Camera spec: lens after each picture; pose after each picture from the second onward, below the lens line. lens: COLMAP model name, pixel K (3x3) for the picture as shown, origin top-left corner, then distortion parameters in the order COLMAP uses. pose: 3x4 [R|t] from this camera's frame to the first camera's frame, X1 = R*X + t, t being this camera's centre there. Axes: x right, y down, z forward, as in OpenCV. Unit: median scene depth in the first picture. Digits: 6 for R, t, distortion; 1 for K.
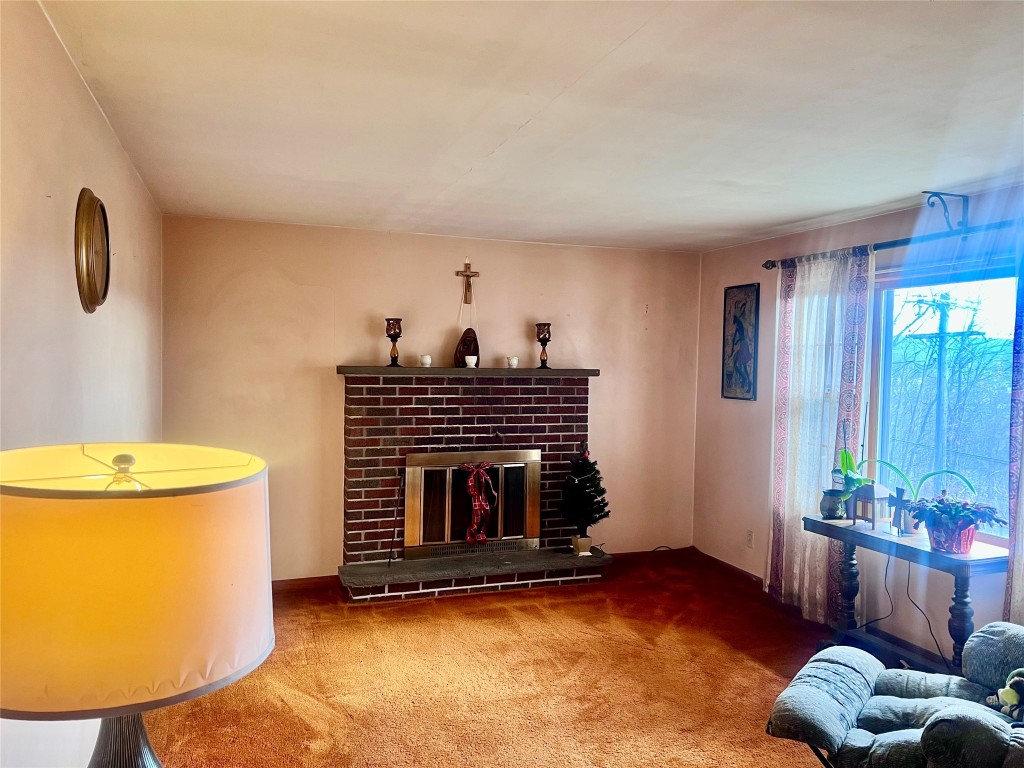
lens RADIAL K [[771.3, 0, 508.9], [0, 771.3, 378.5], [0, 0, 1]] dist [0.042335, -0.052596]
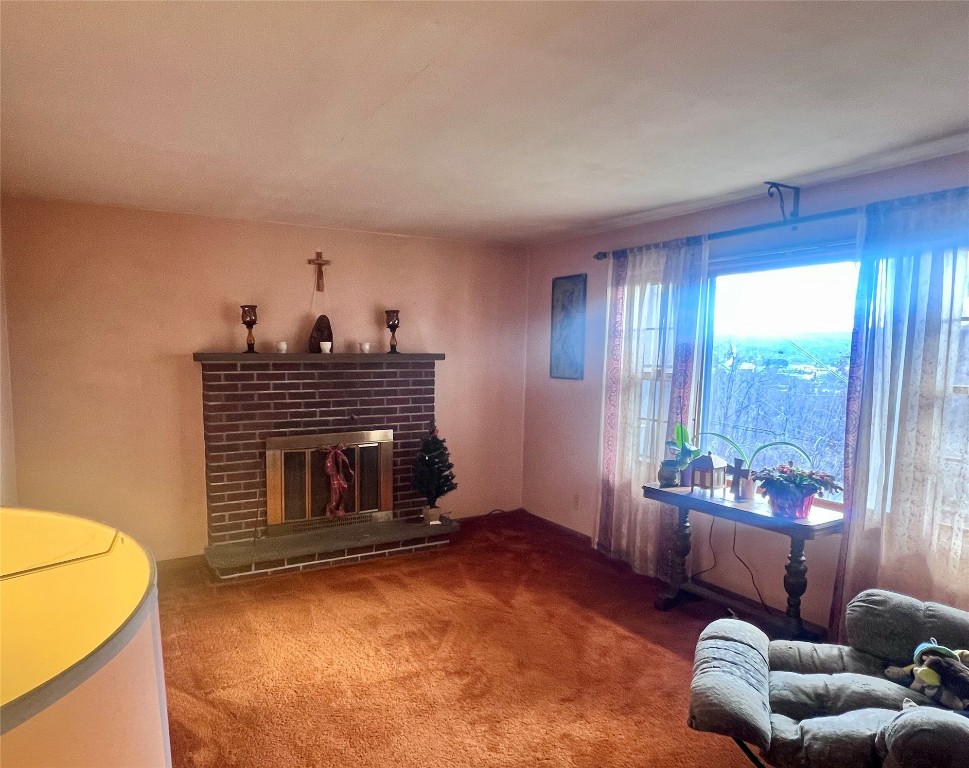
lens RADIAL K [[617.3, 0, 413.5], [0, 617.3, 418.3], [0, 0, 1]] dist [-0.023401, 0.007516]
pose [[0.990340, -0.025746, 0.136251, -0.049676], [0.013556, 0.995881, 0.089652, 0.000352], [-0.137998, -0.086939, 0.986609, 0.161431]]
